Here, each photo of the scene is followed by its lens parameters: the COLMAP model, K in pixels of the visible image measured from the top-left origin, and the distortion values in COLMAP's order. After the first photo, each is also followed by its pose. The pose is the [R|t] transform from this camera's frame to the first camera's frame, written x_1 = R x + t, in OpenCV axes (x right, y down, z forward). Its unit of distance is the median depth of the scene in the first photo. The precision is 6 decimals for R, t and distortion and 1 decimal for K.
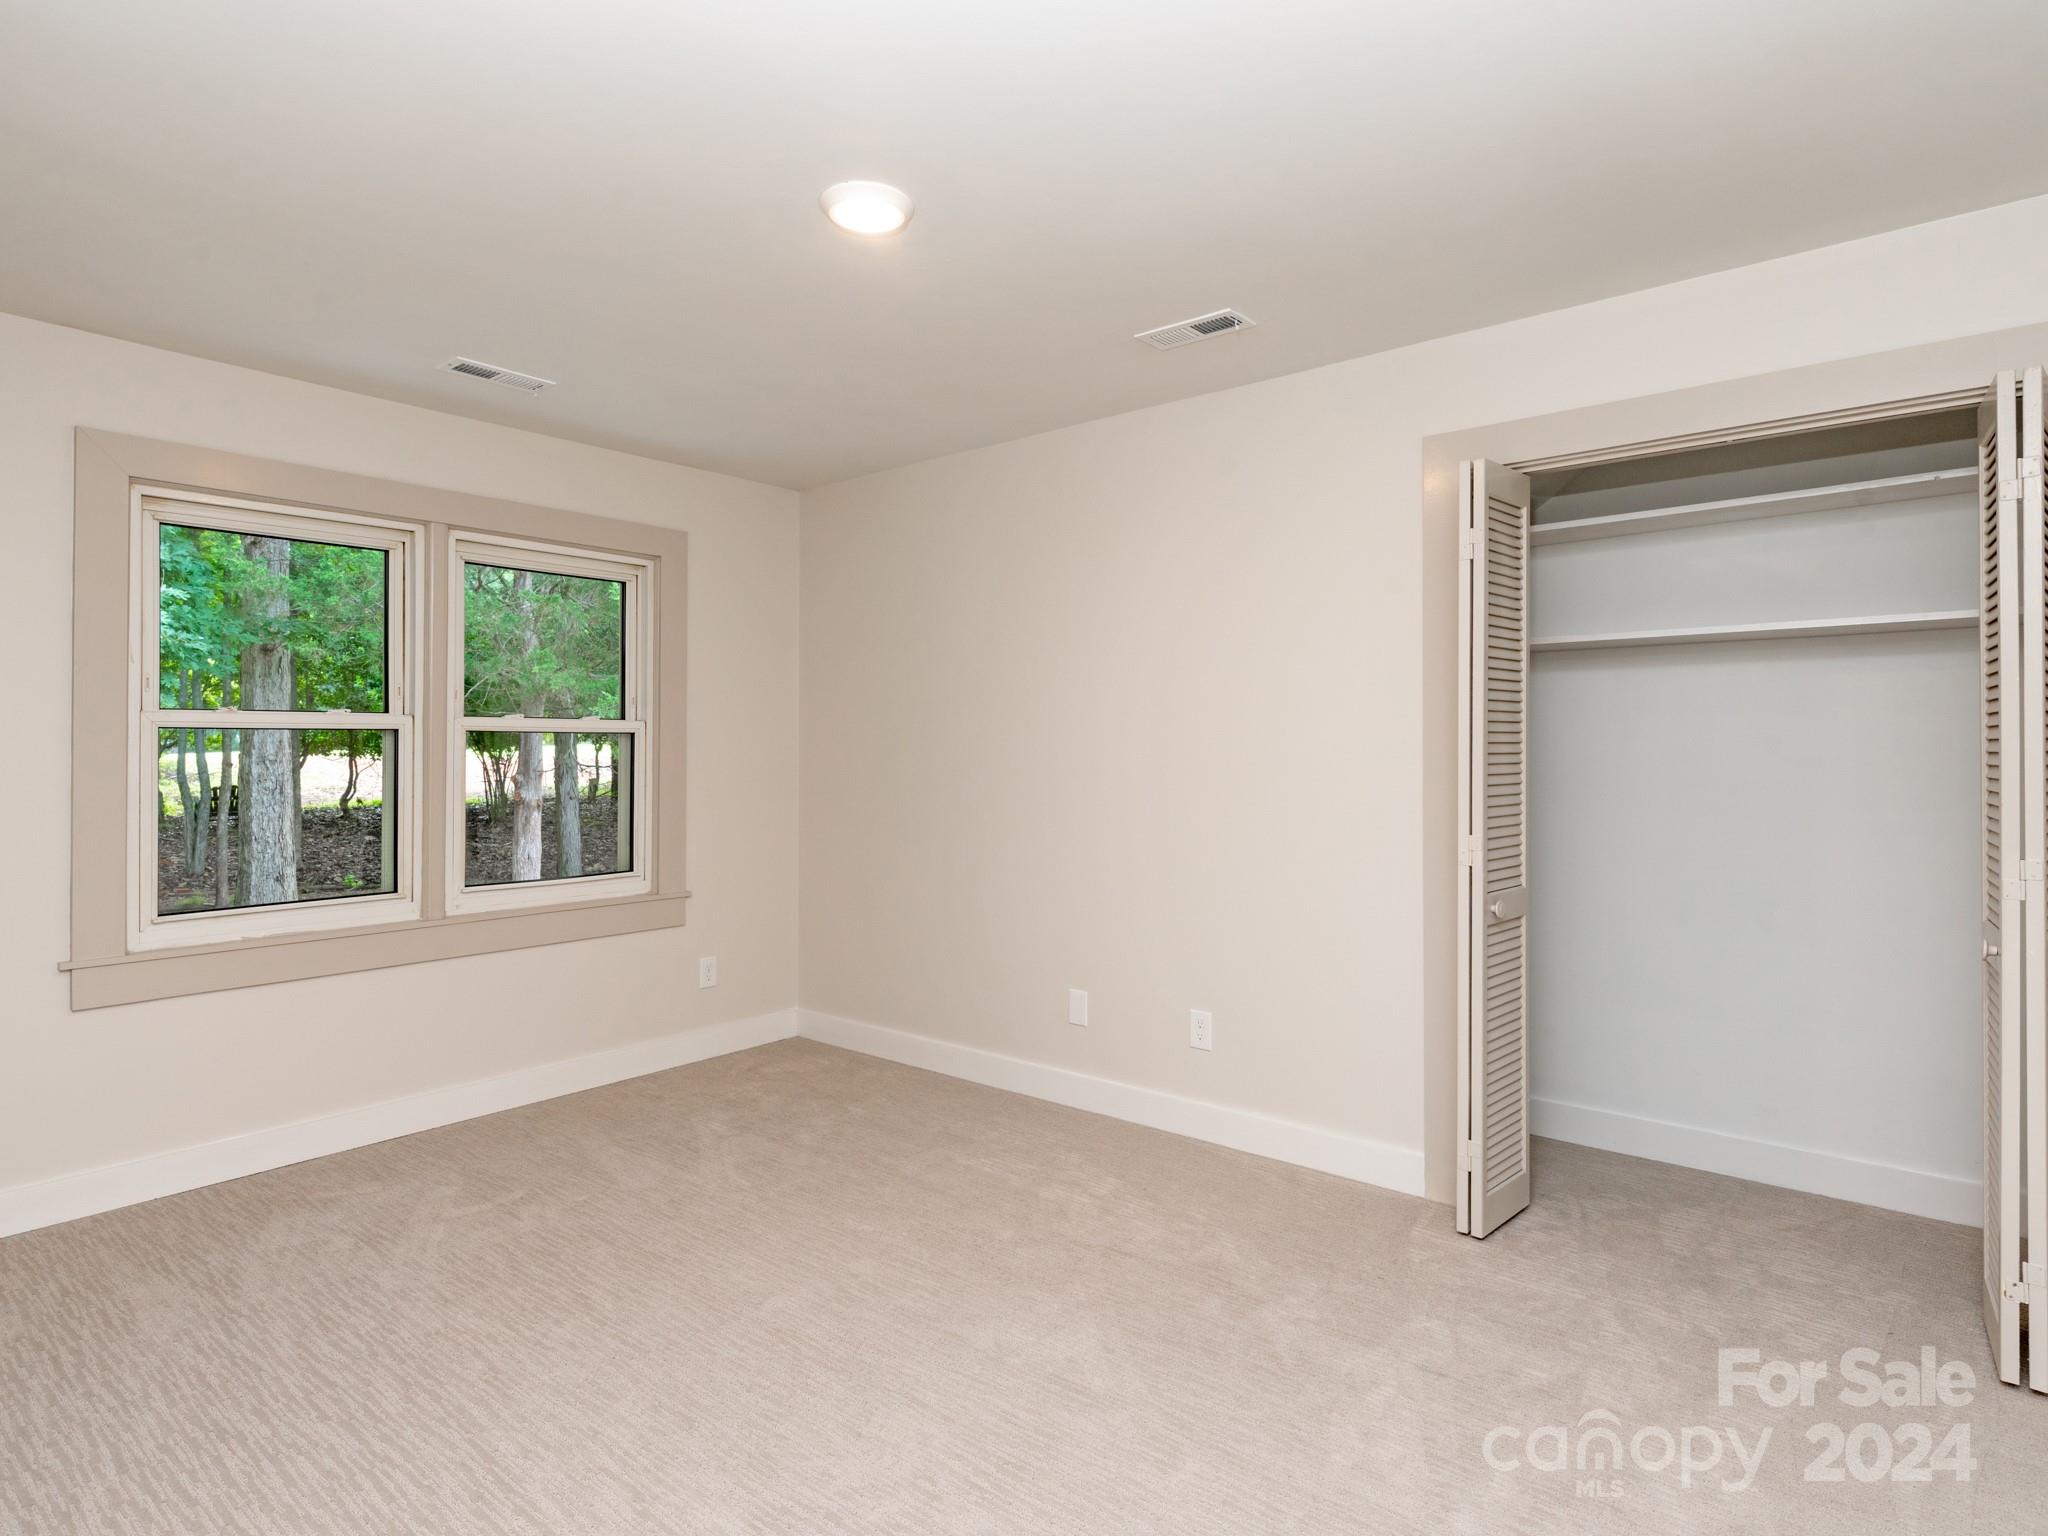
lens RADIAL K [[1108.0, 0, 1017.9], [0, 1108.0, 742.1], [0, 0, 1]] dist [0.000049, 0.000455]
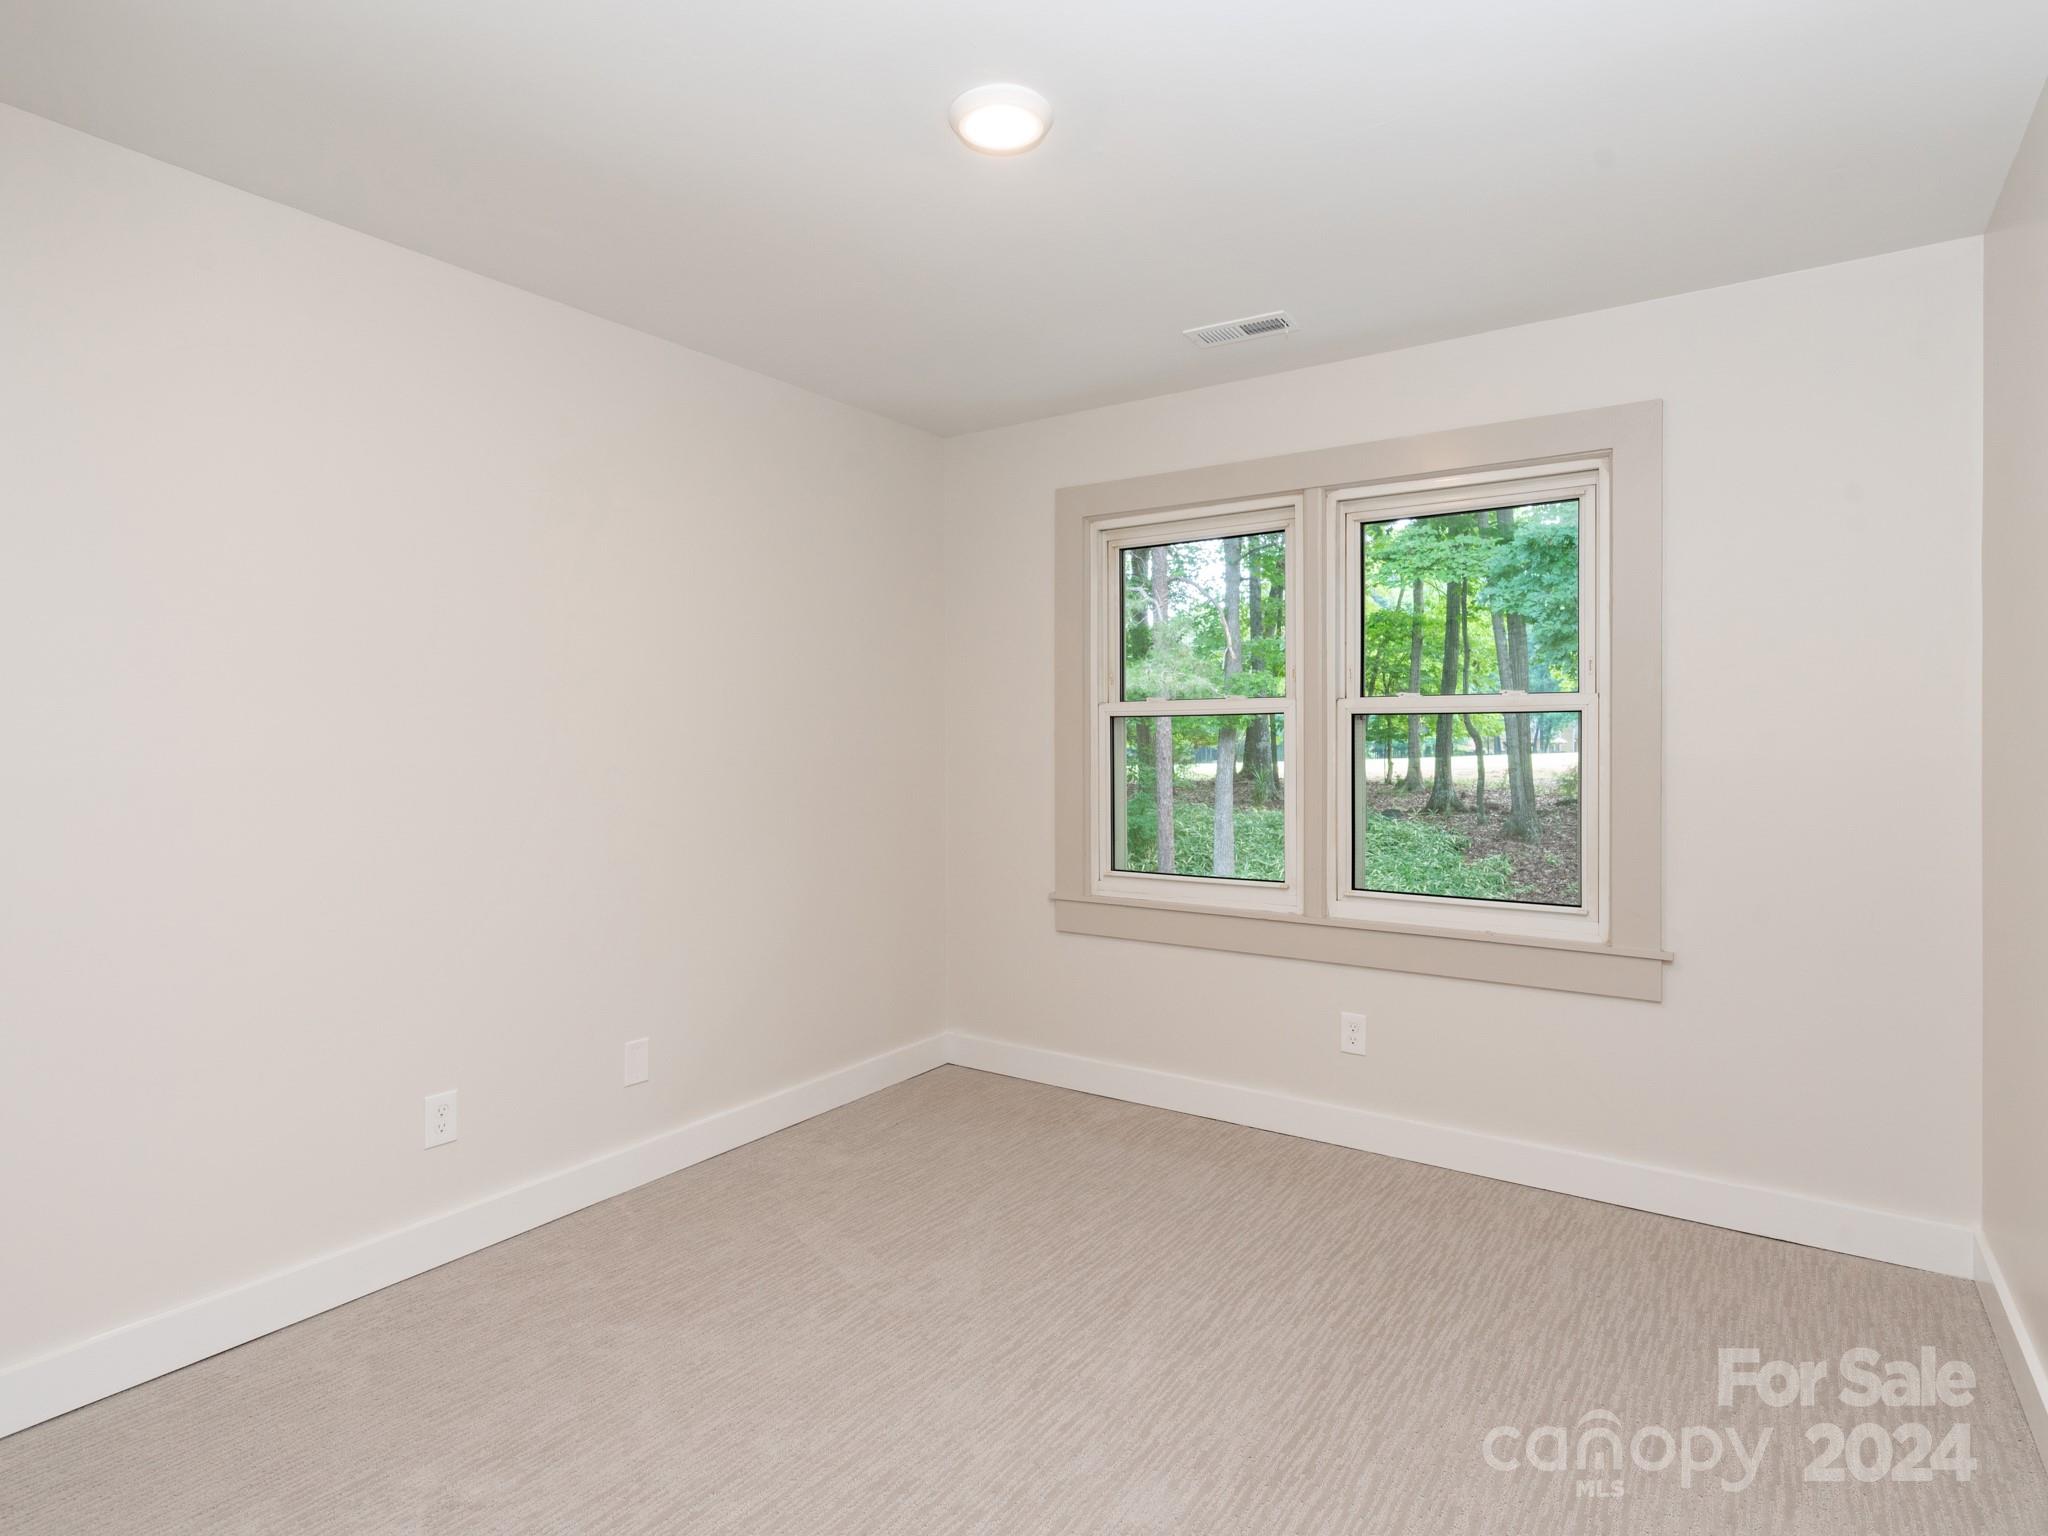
lens RADIAL K [[1108.0, 0, 1017.9], [0, 1108.0, 742.1], [0, 0, 1]] dist [0.000049, 0.000455]
pose [[0.093002, 0.012011, -0.995593, 0.364088], [0.010917, 0.999855, 0.013082, -0.002463], [0.995606, -0.012086, 0.092857, 0.657598]]
